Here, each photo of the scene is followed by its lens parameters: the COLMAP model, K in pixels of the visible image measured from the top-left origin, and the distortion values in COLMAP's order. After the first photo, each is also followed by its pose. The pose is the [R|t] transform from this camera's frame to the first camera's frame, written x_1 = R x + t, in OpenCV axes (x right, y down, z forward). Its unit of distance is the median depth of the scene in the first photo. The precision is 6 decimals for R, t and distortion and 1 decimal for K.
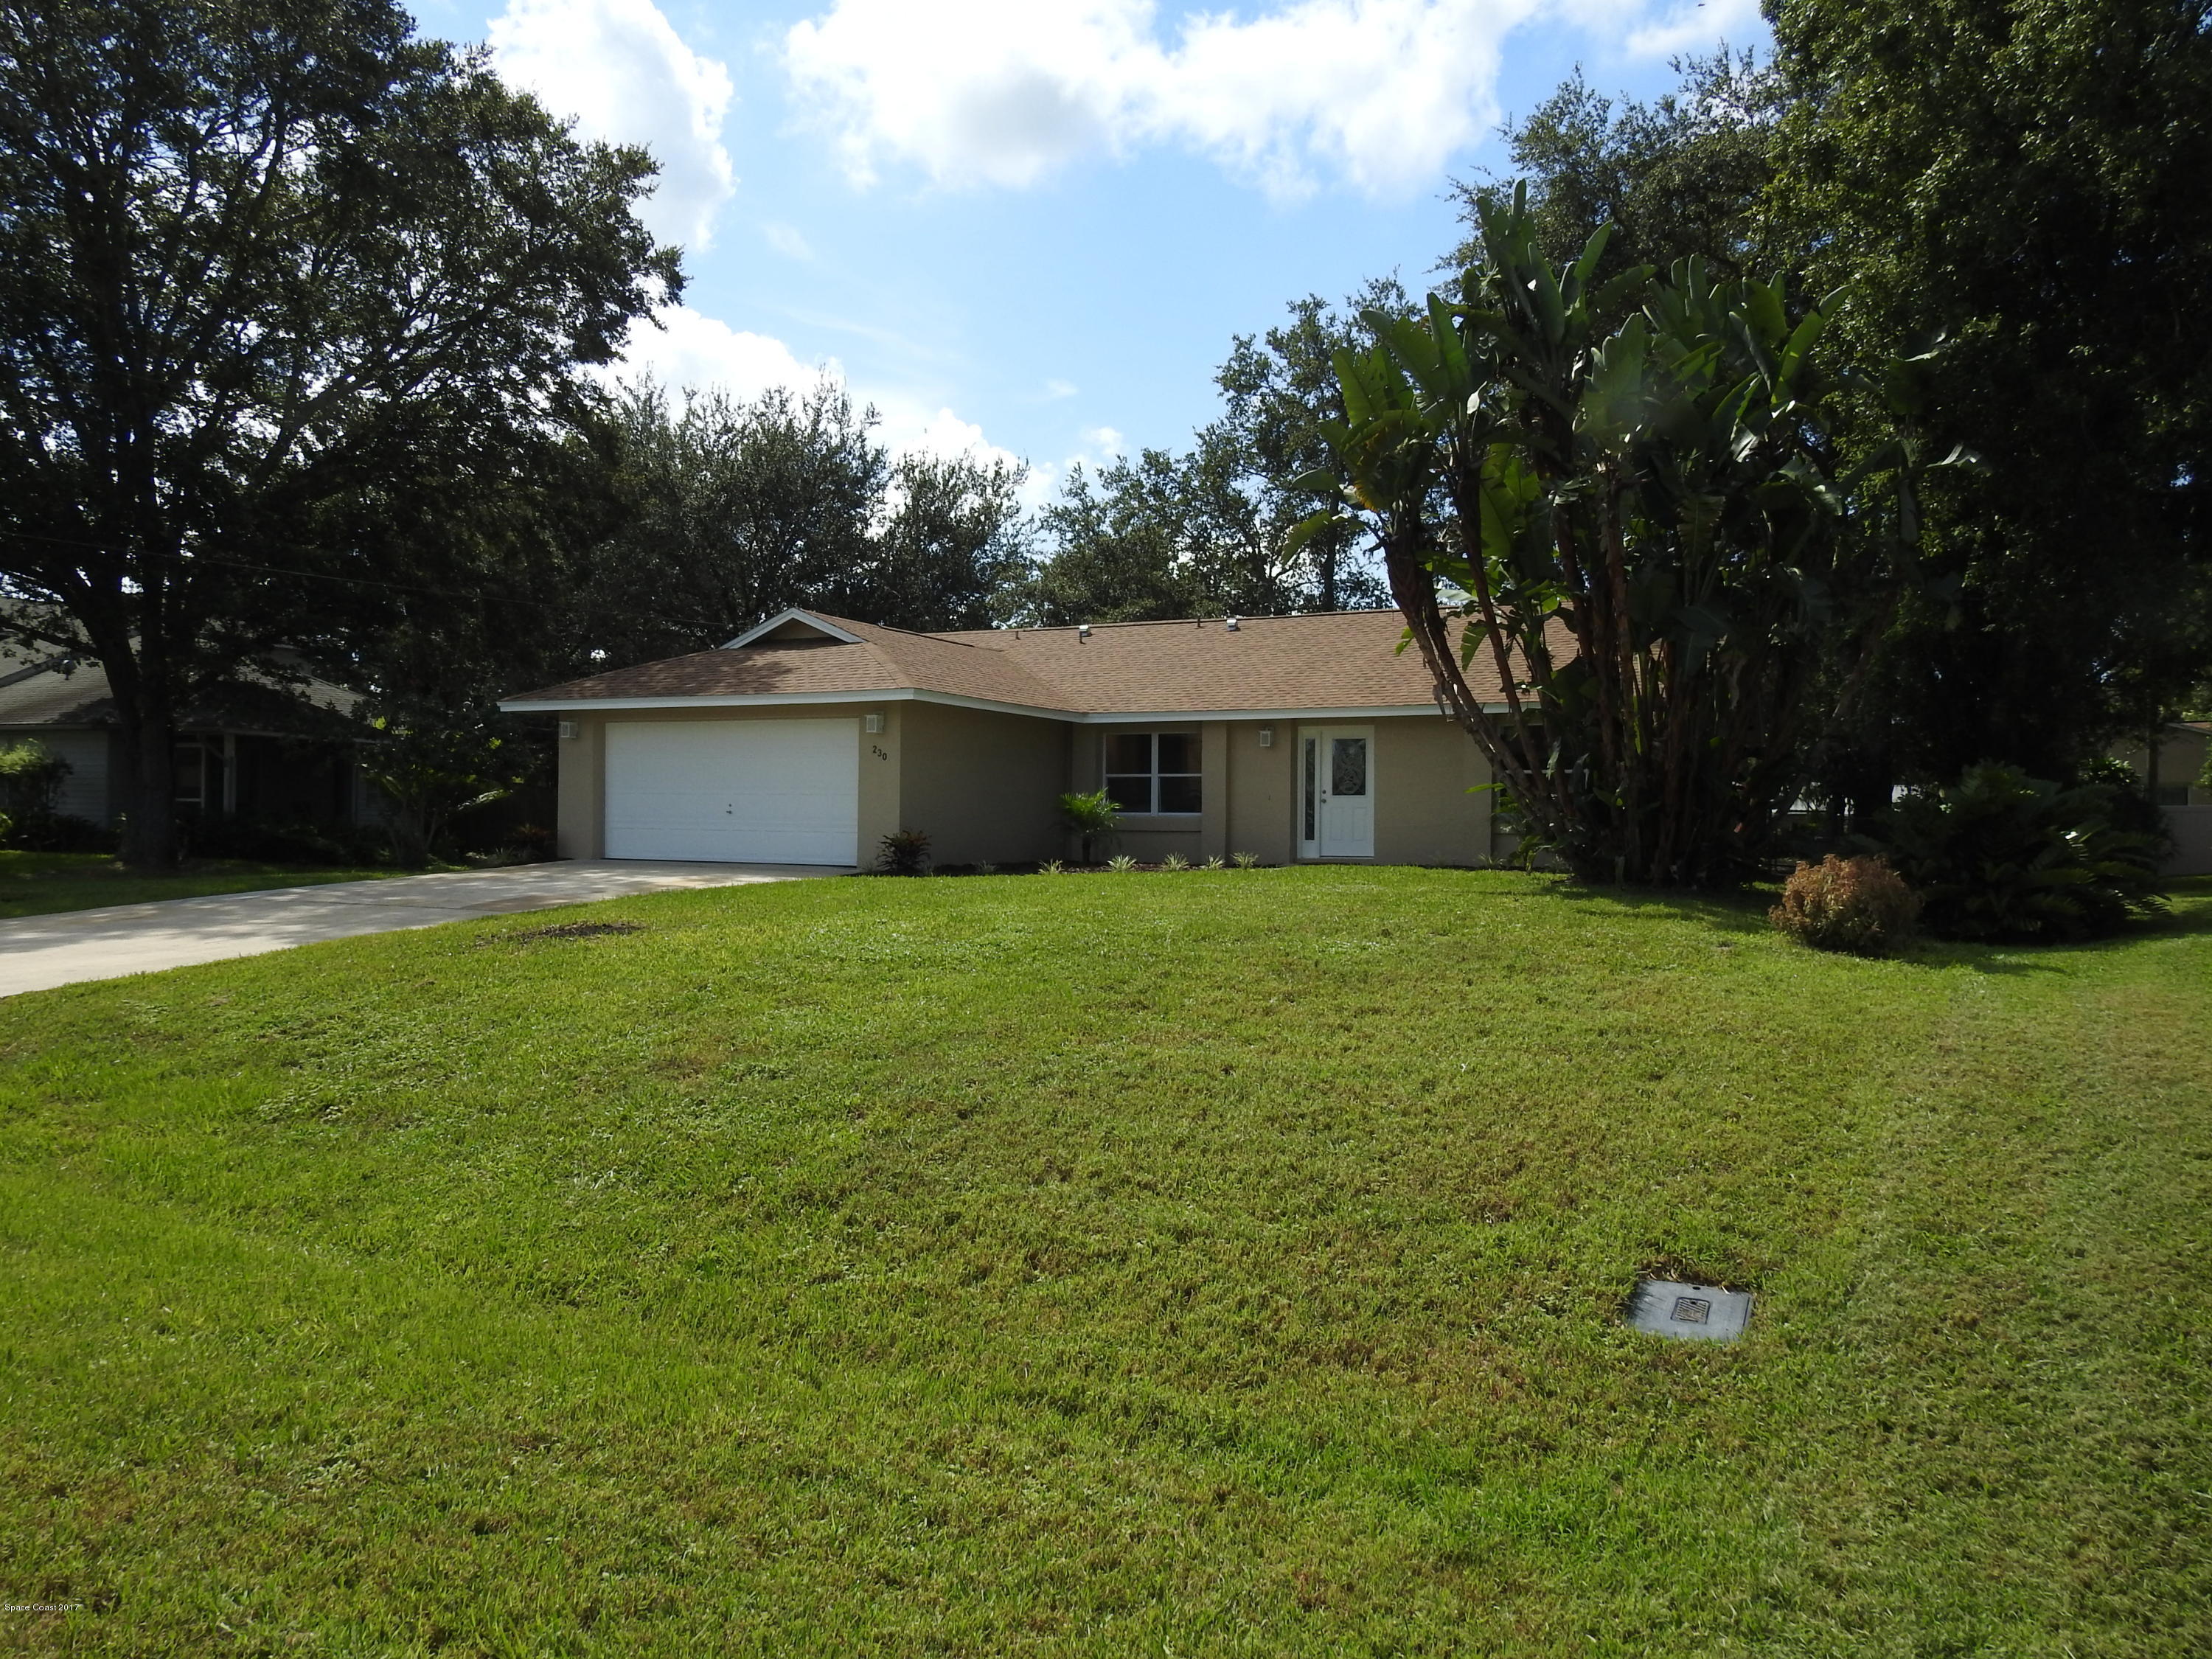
lens RADIAL K [[1585.4, 0, 1105.9], [0, 1585.4, 824.7], [0, 0, 1]] dist [-0.000193, 0.002468]
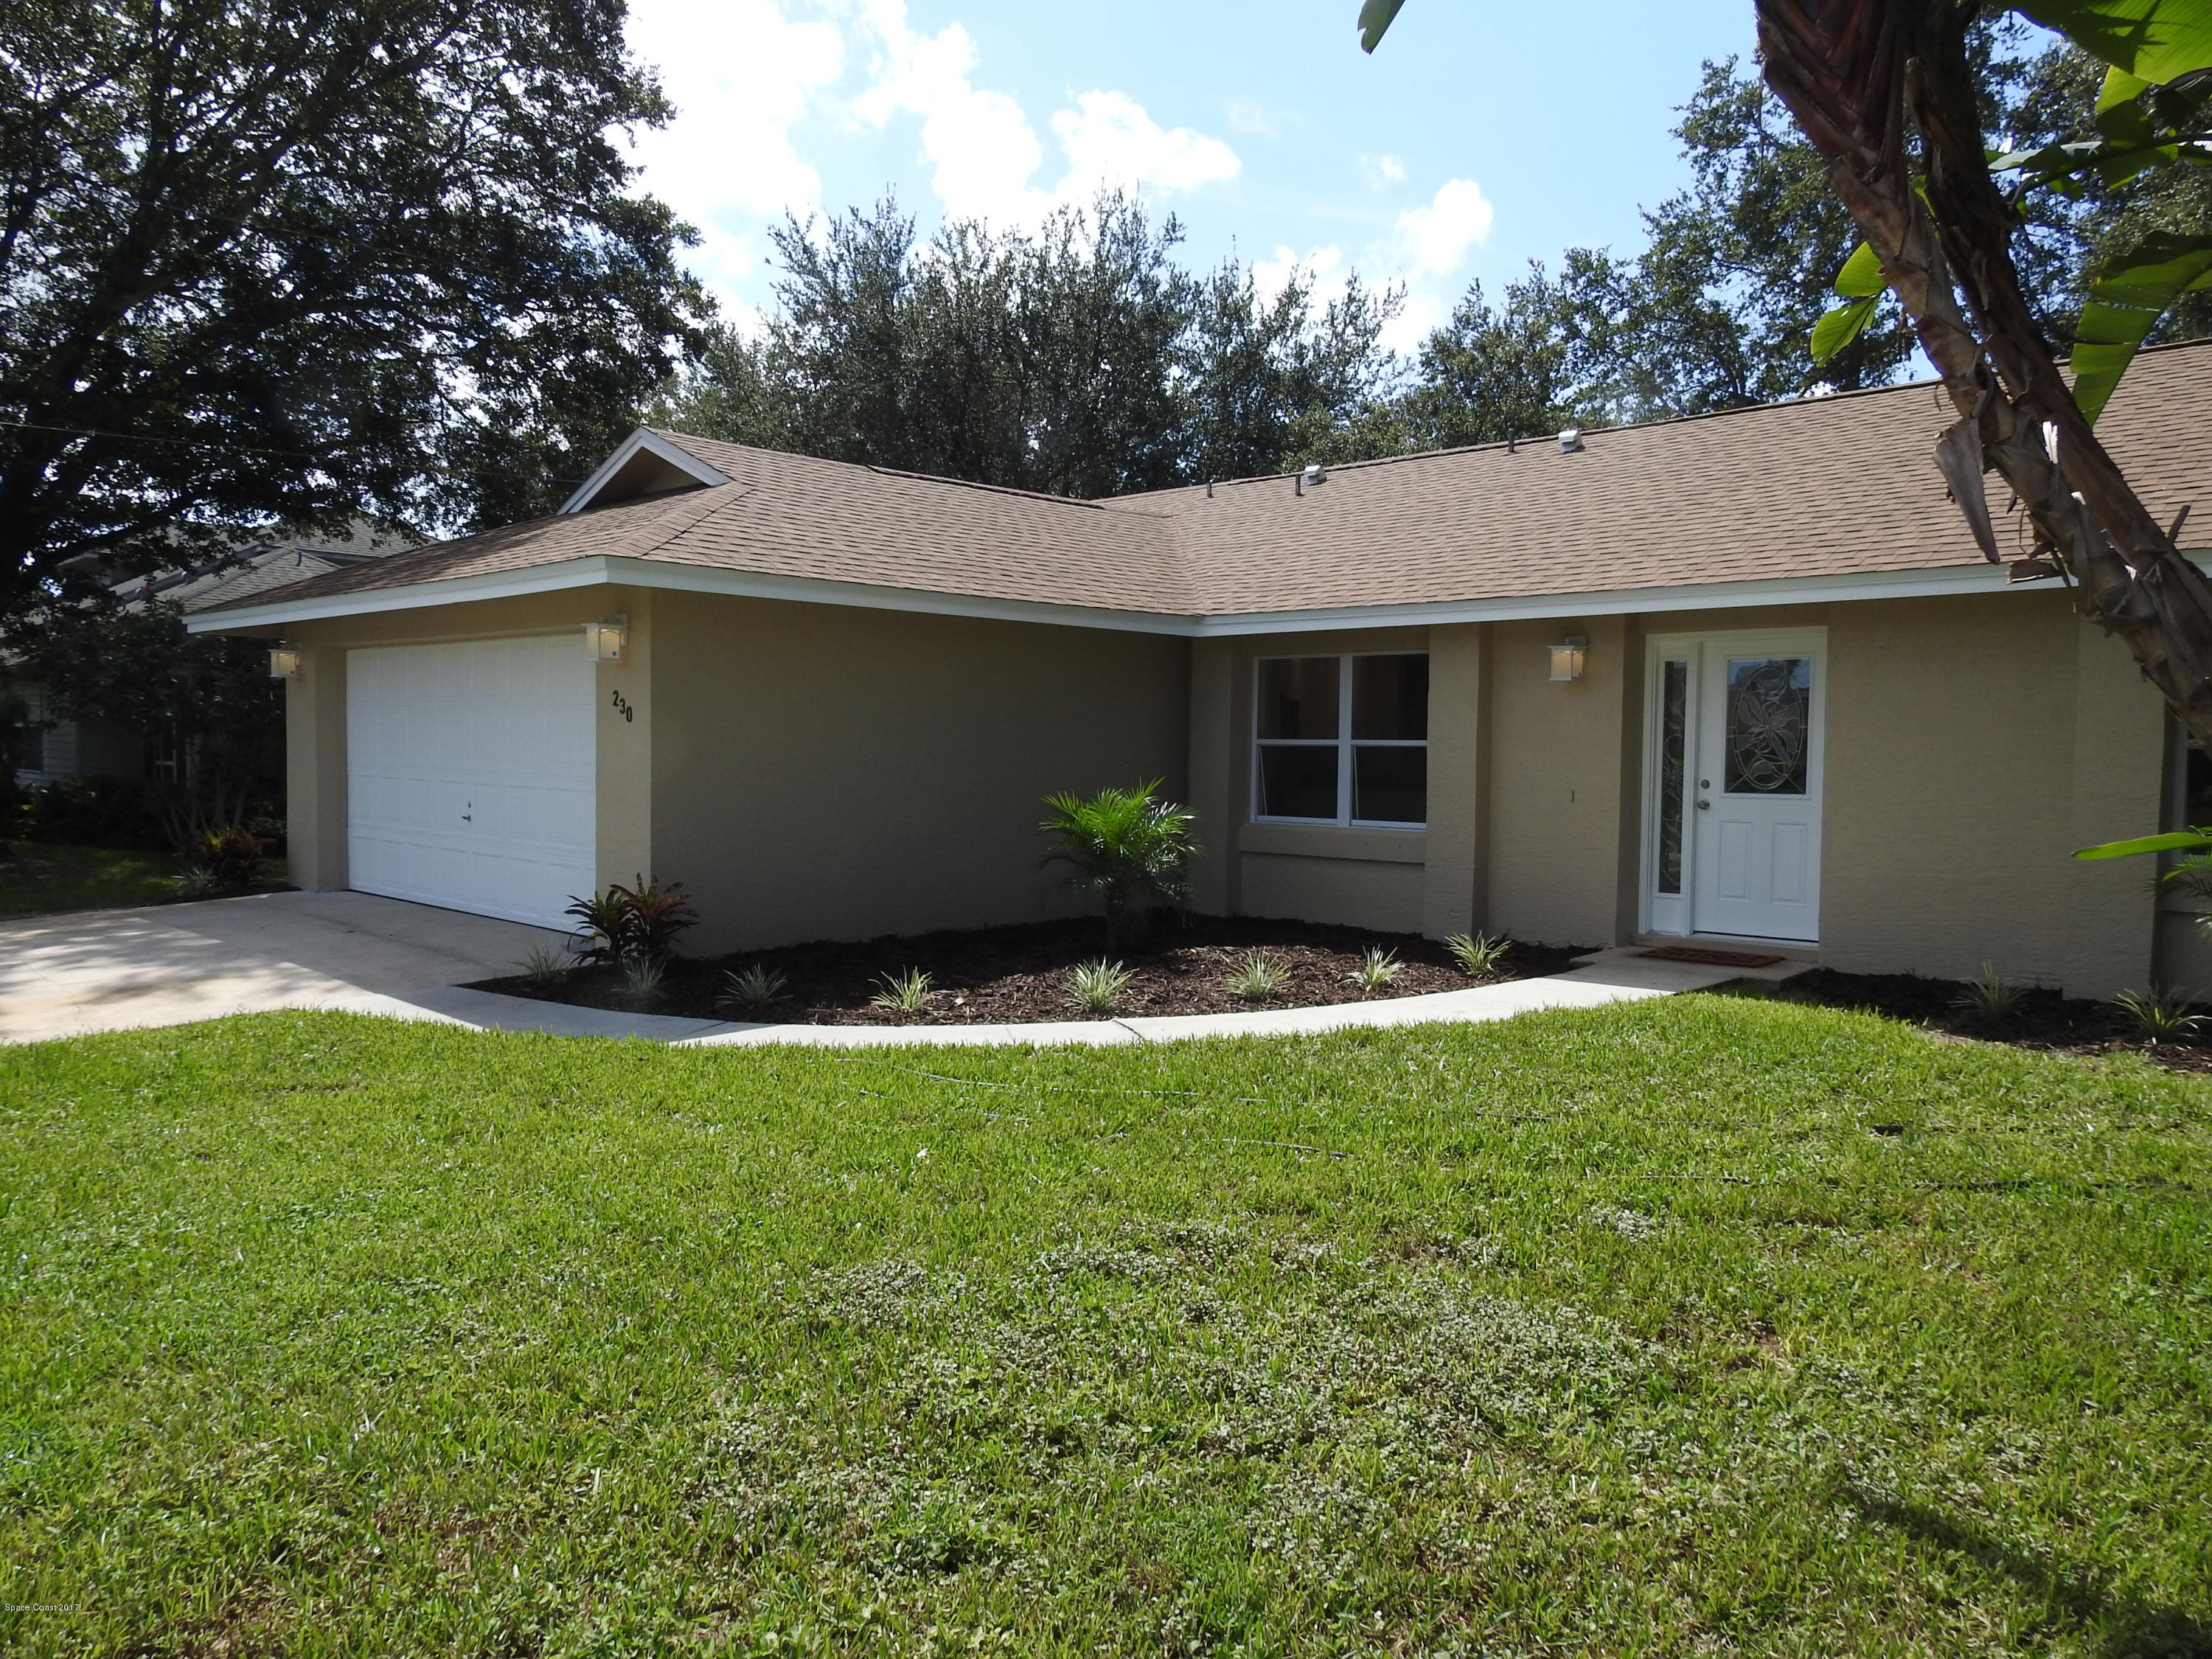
lens RADIAL K [[1585.4, 0, 1106.5], [0, 1585.4, 828.7], [0, 0, 1]] dist [-0.000193, 0.002468]
pose [[0.948330, 0.015090, -0.316927, 0.061762], [0.000667, 0.998771, 0.049550, -0.015450], [0.317285, -0.047201, 0.947155, 0.276587]]
